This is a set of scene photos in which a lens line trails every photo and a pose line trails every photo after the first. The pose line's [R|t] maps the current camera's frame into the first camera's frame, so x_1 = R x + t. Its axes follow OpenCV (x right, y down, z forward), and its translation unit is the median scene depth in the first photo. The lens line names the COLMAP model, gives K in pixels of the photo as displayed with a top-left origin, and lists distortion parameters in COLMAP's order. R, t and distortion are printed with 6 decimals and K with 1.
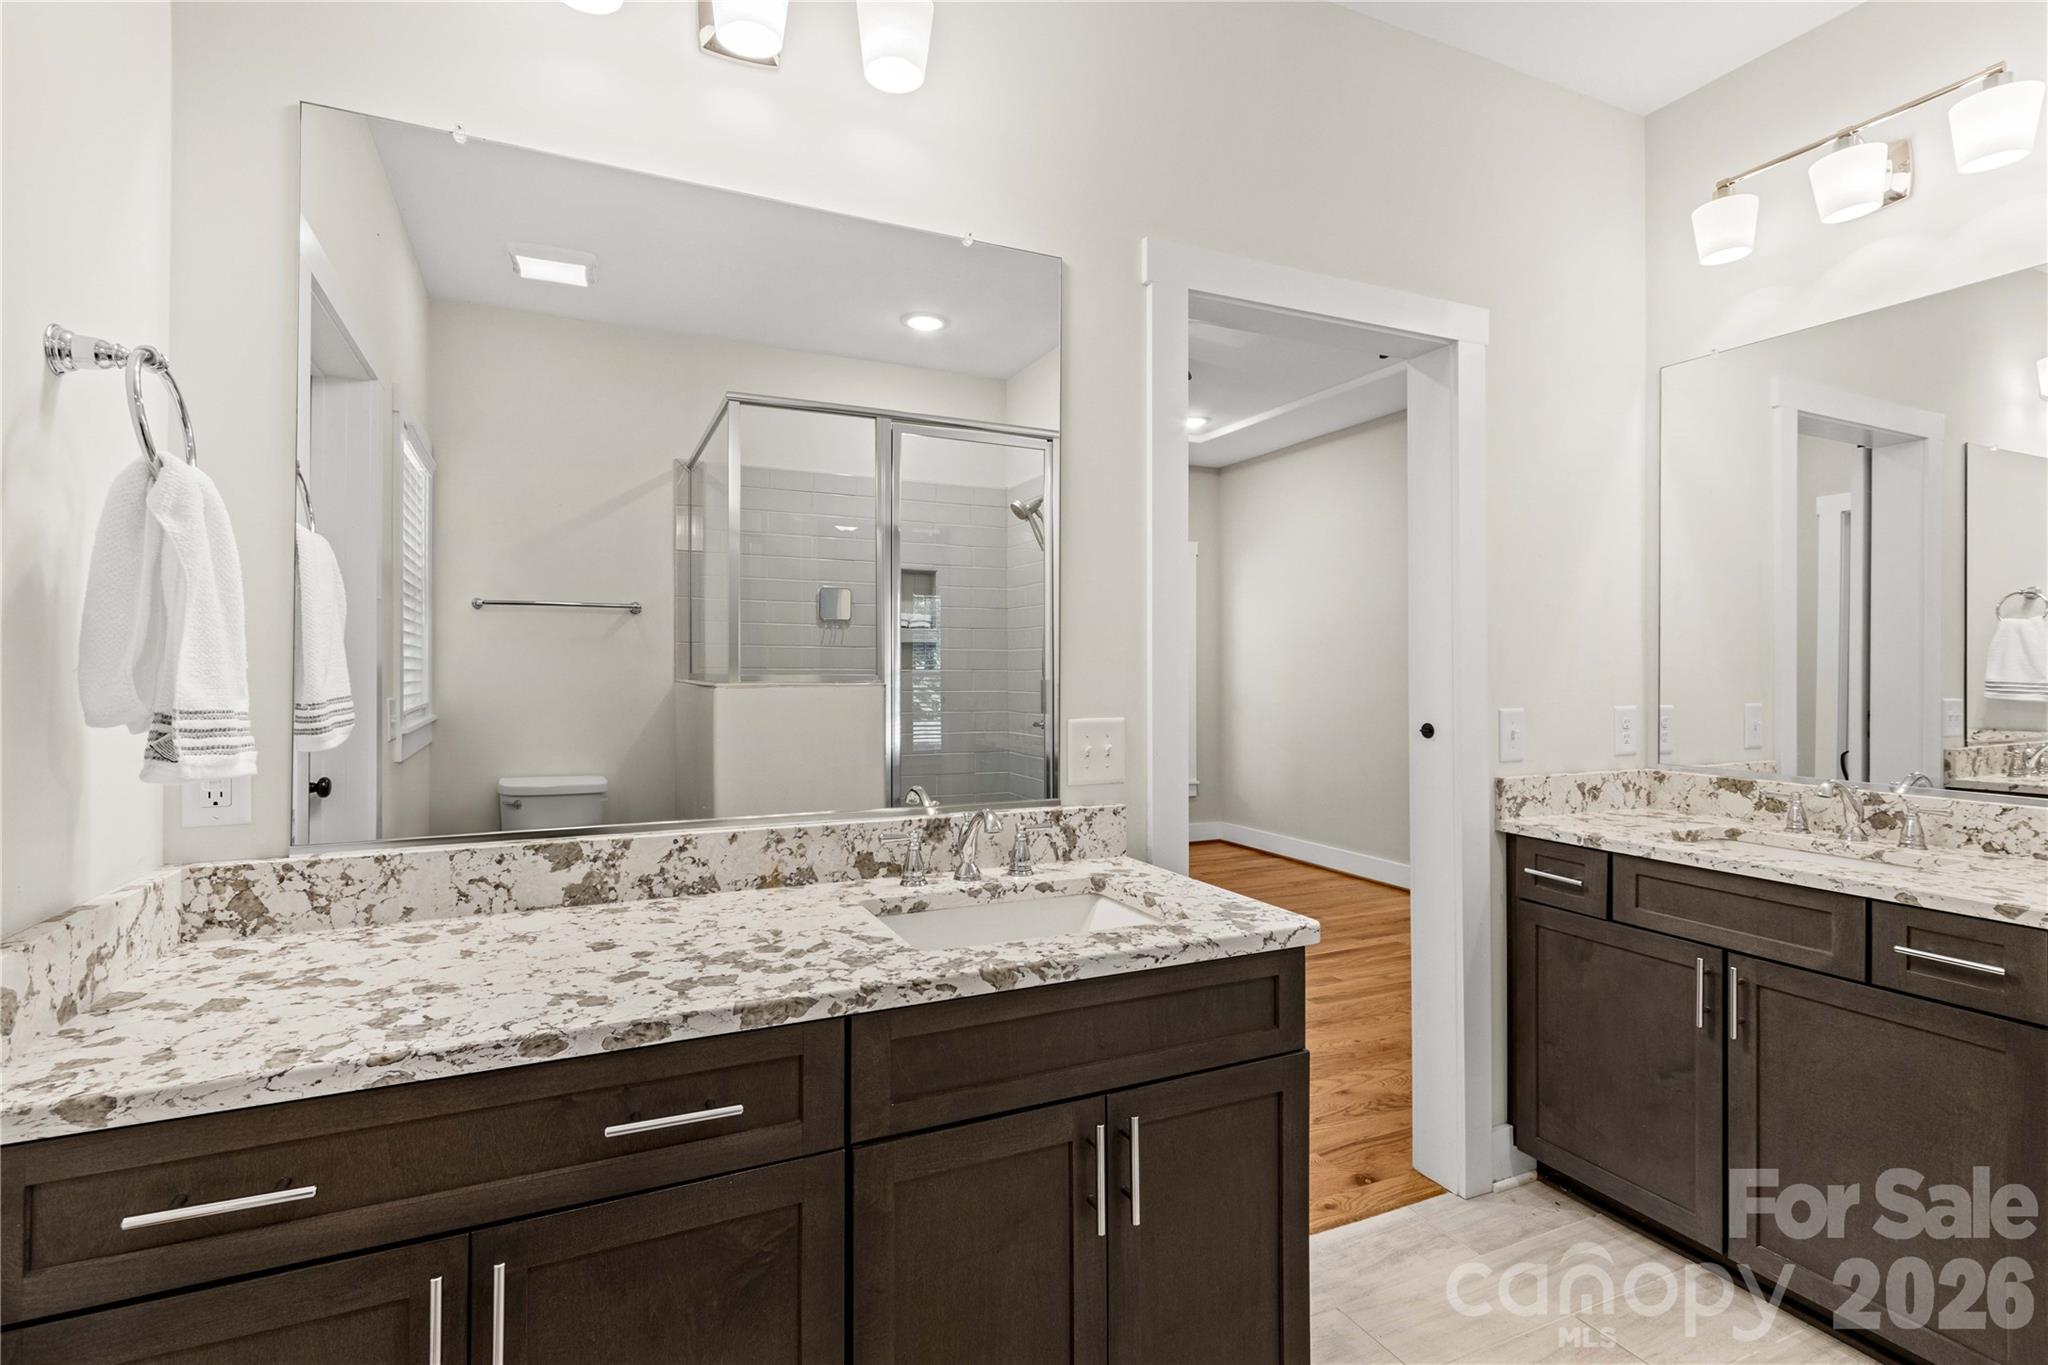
lens RADIAL K [[947.3, 0, 1002.1], [0, 947.3, 672.0], [0, 0, 1]] dist [0.008375, -0.003174]
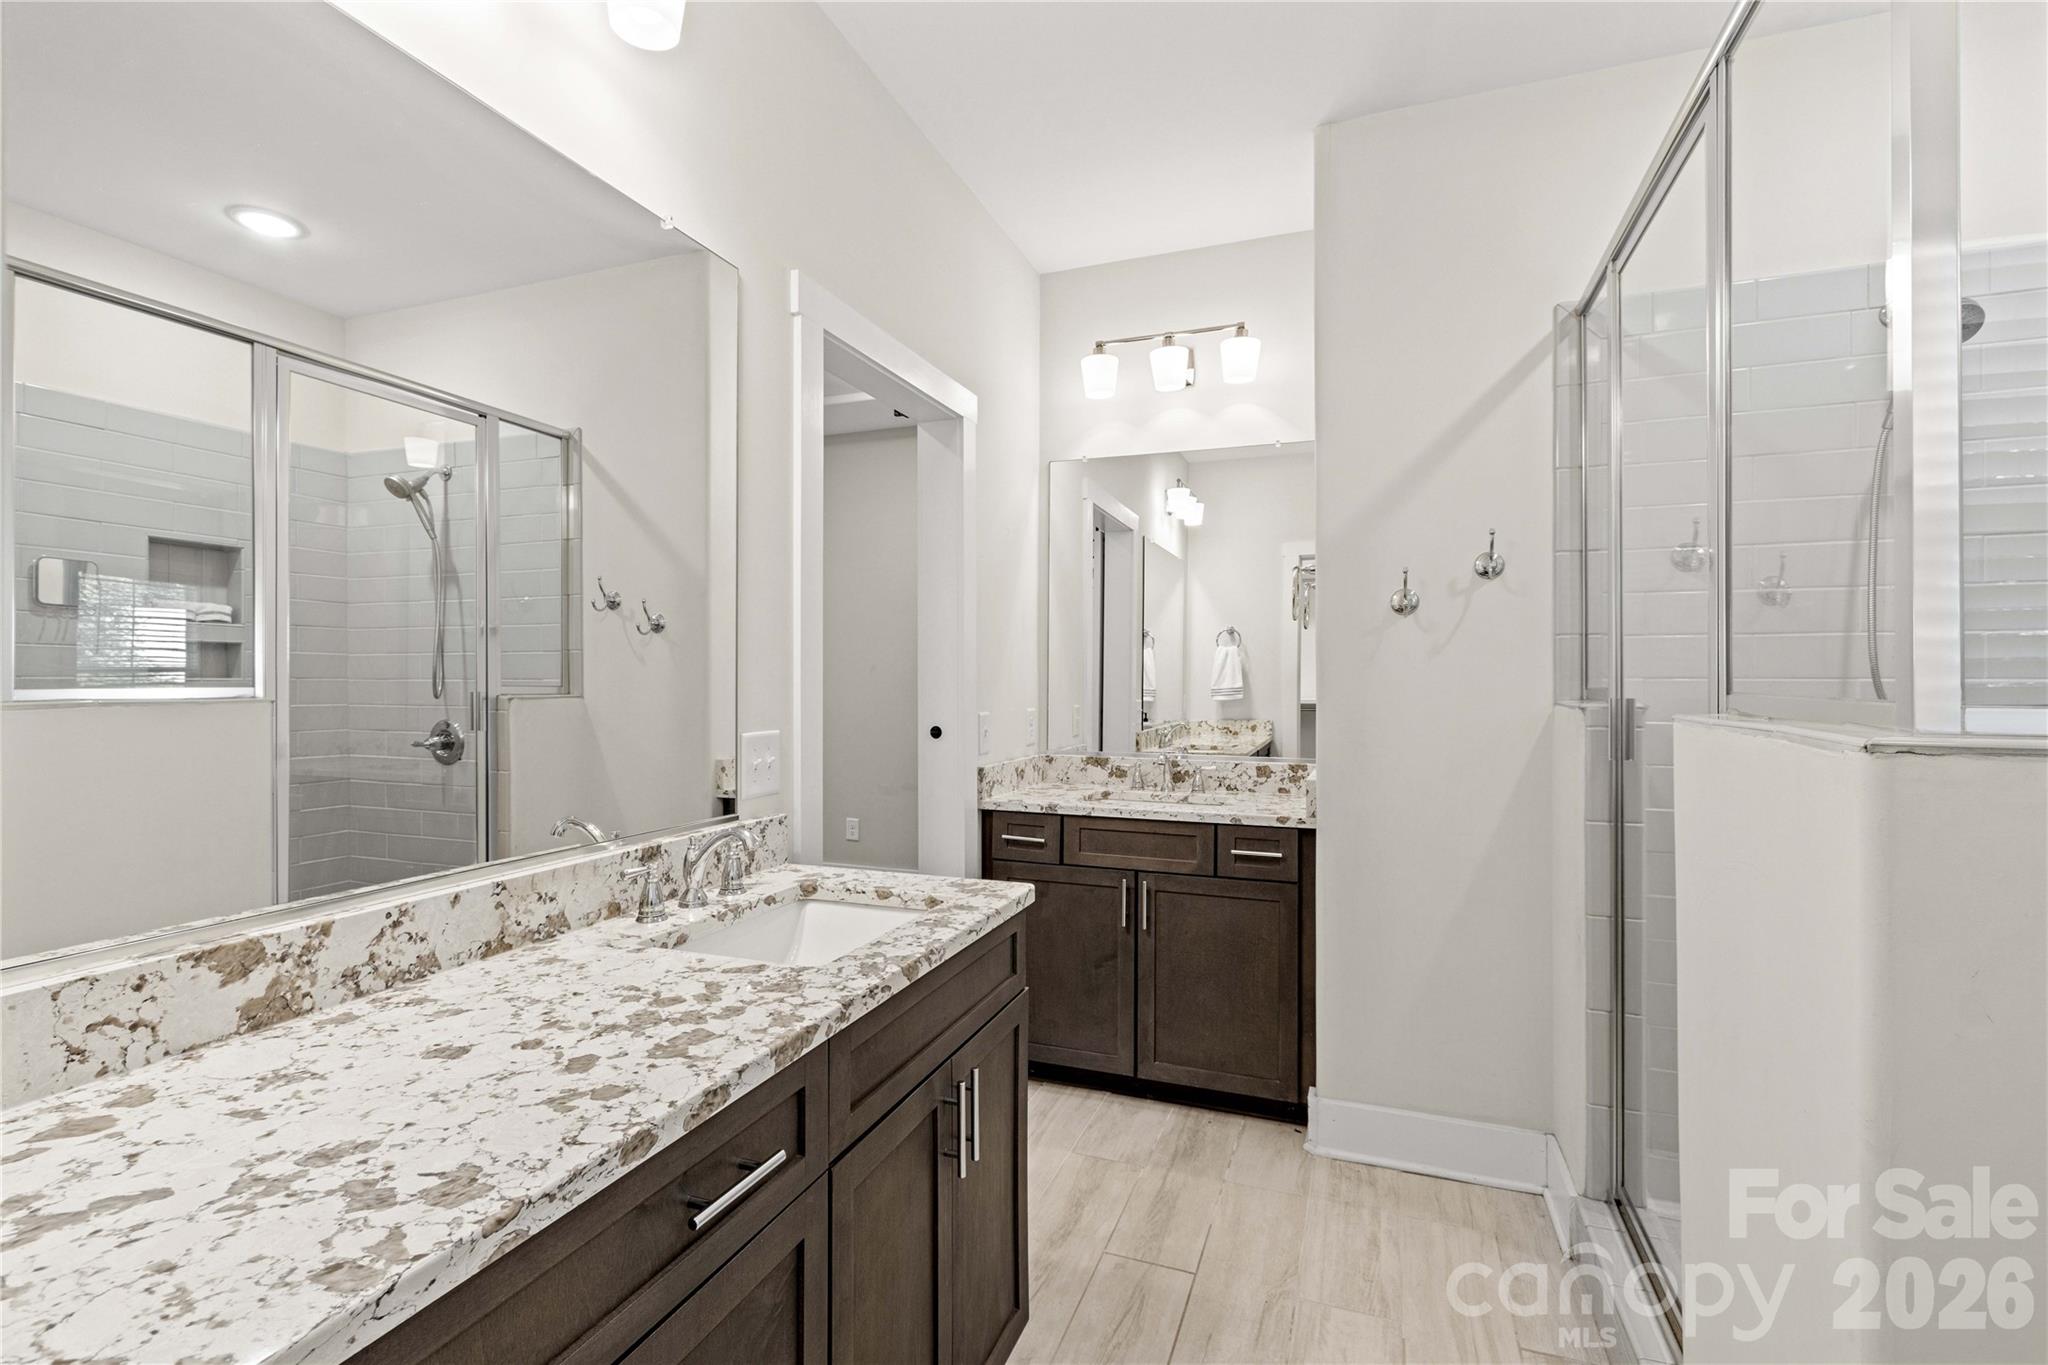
lens RADIAL K [[947.3, 0, 1004.7], [0, 947.3, 684.7], [0, 0, 1]] dist [0.008375, -0.003174]
pose [[0.711040, -0.004494, 0.703138, -0.536127], [0.000434, 0.999982, 0.005952, -0.009568], [-0.703152, -0.003927, 0.711029, 0.118625]]
